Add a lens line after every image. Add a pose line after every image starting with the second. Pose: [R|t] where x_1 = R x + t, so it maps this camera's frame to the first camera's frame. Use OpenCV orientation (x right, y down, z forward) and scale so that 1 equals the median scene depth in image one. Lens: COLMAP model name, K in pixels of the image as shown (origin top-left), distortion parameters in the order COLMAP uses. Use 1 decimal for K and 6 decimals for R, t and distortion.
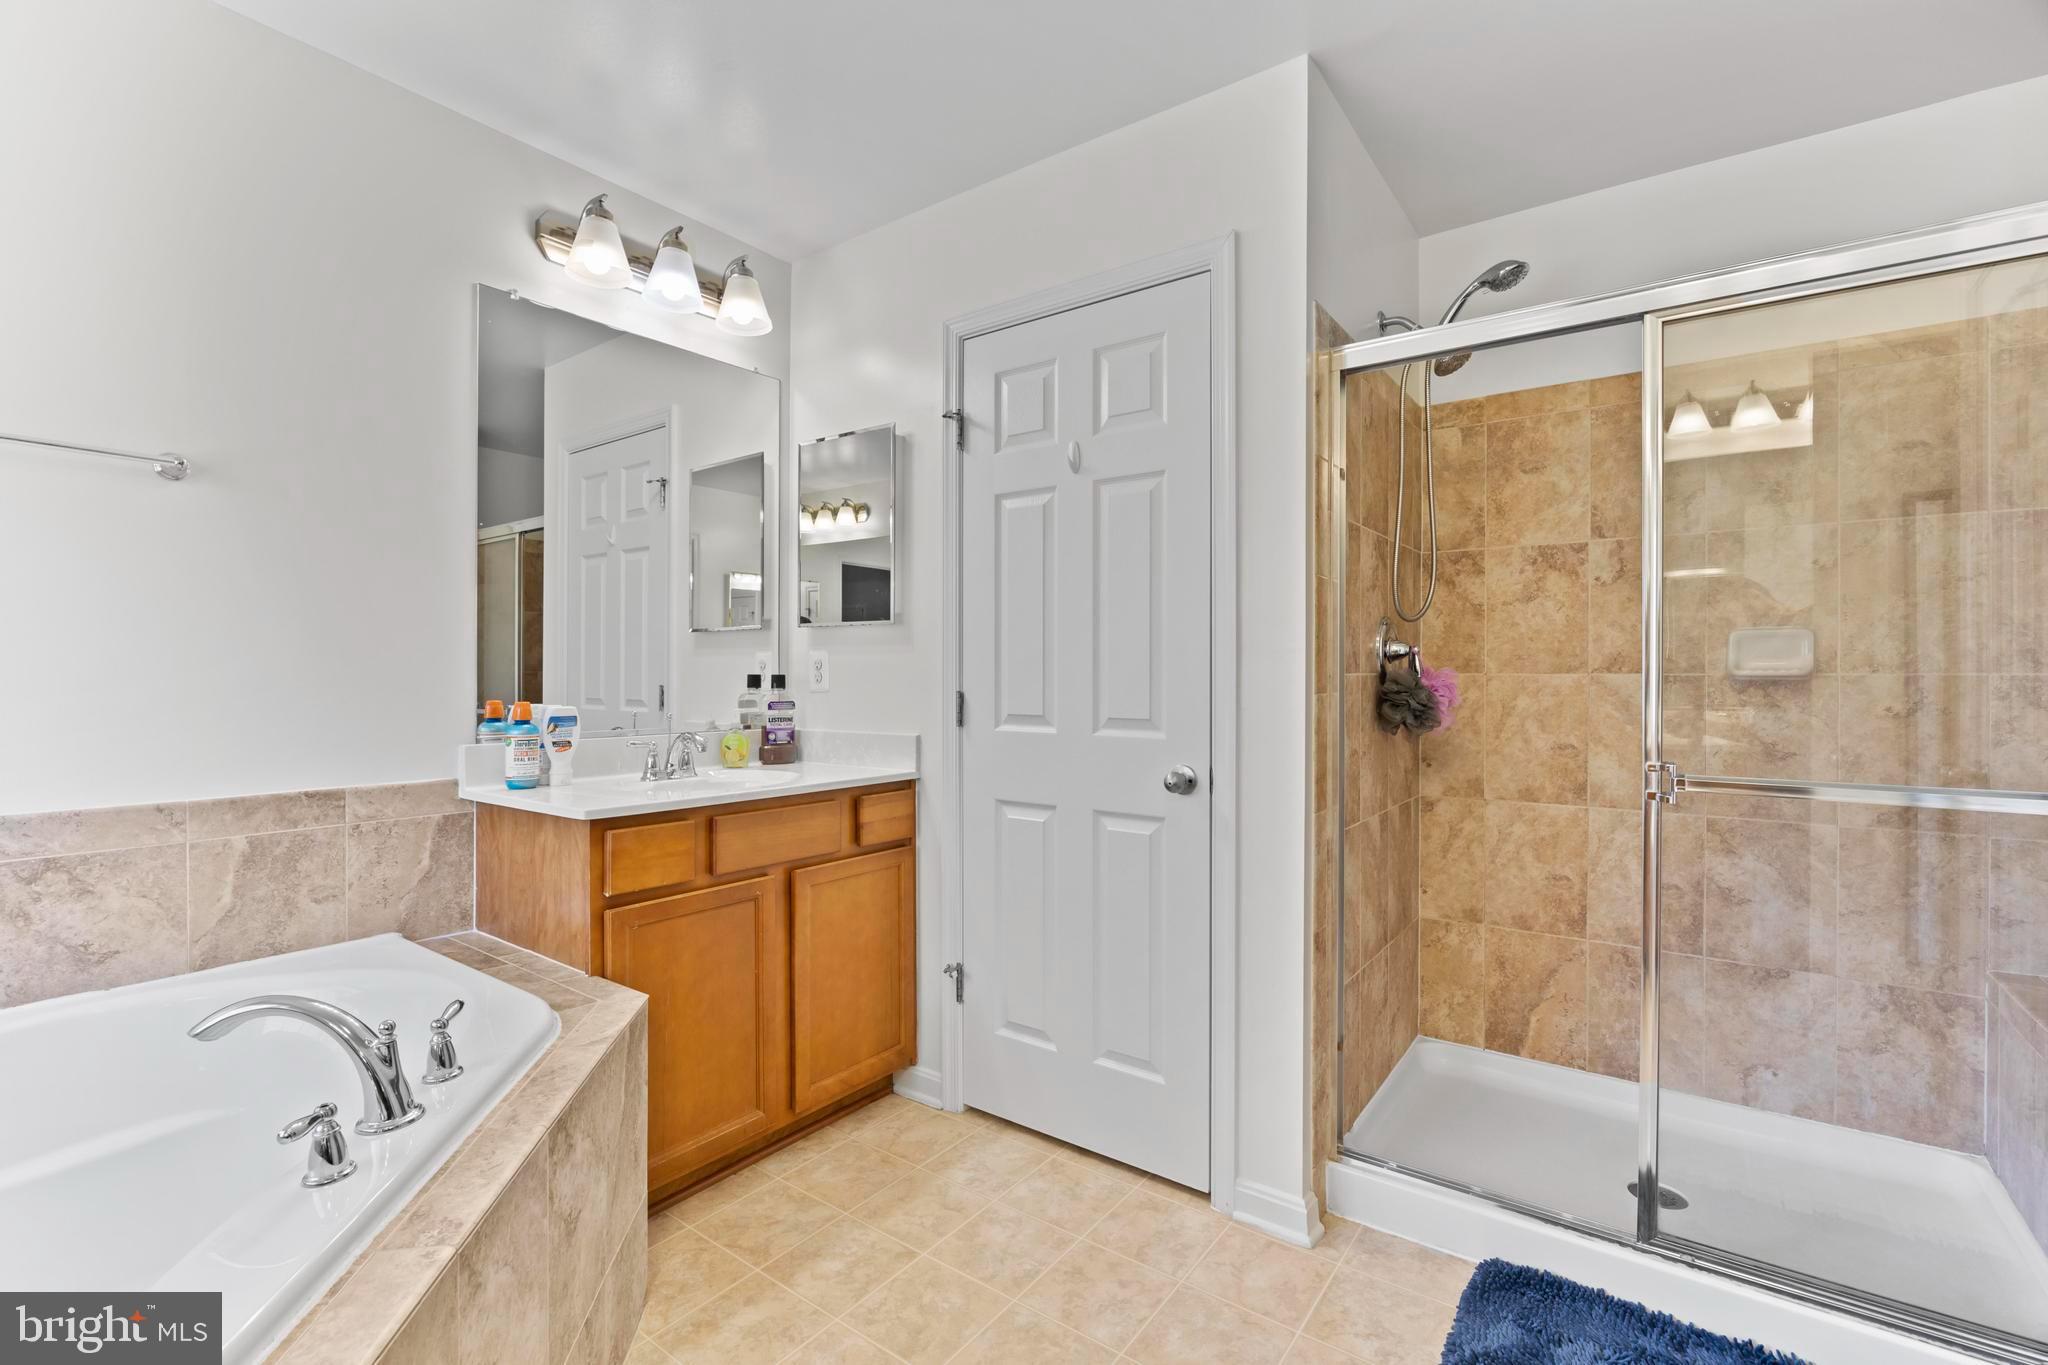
lens RADIAL K [[951.8, 0, 986.0], [0, 951.8, 681.9], [0, 0, 1]] dist [-0.014511, 0.001225]
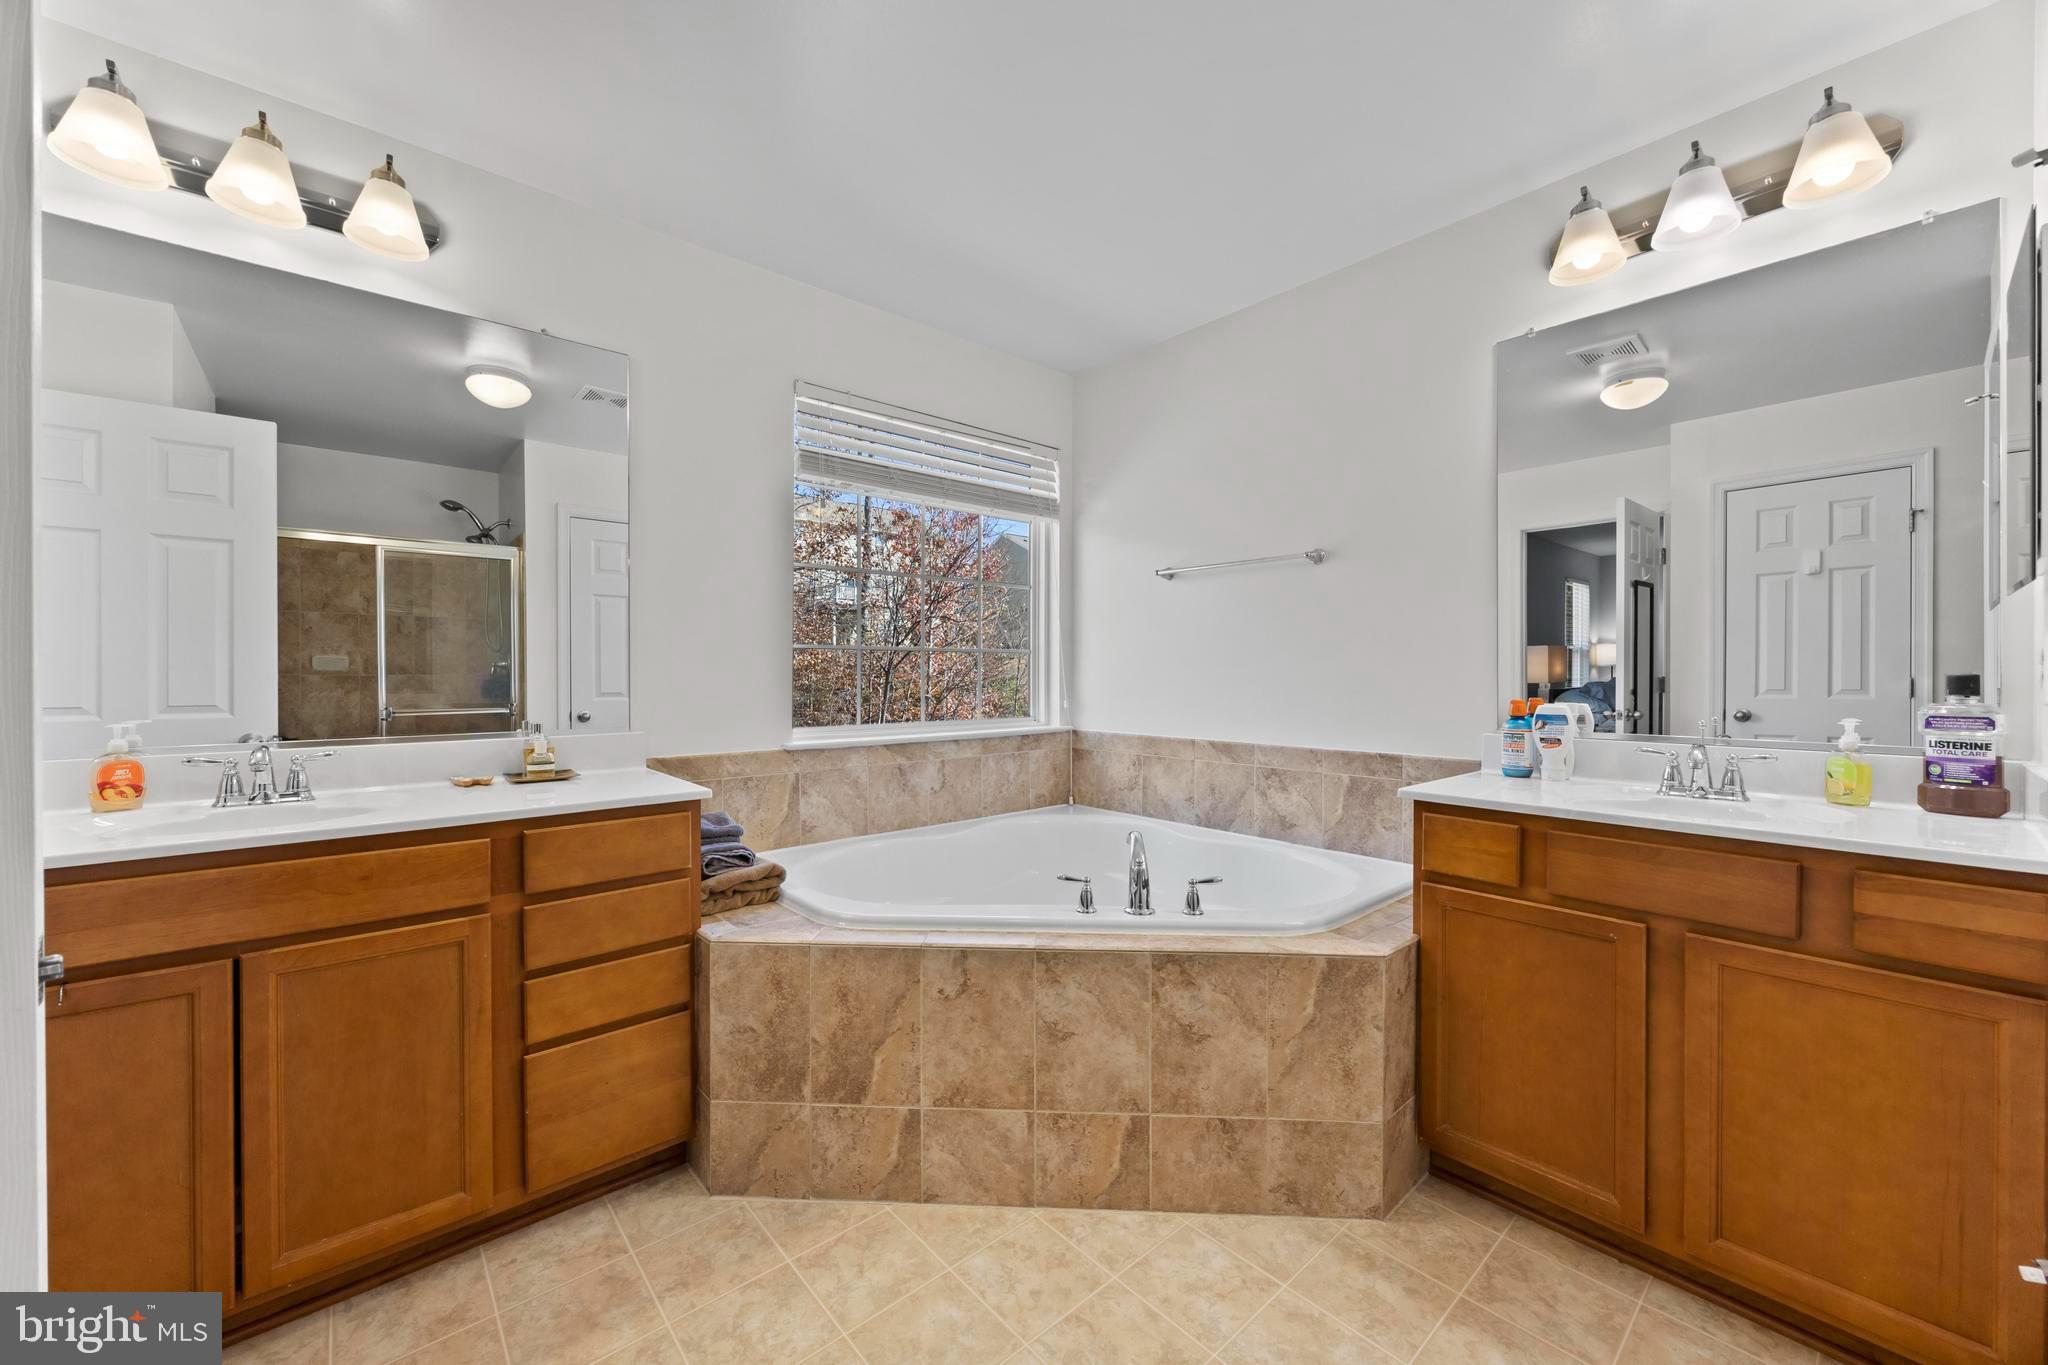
lens RADIAL K [[798.3, 0, 1029.4], [0, 798.3, 676.4], [0, 0, 1]] dist [-0.004986, -0.000119]
pose [[-0.217981, 0.004254, -0.975944, 0.597430], [-0.004155, 0.999977, 0.005287, -0.009165], [0.975944, 0.005208, -0.217959, 0.693800]]
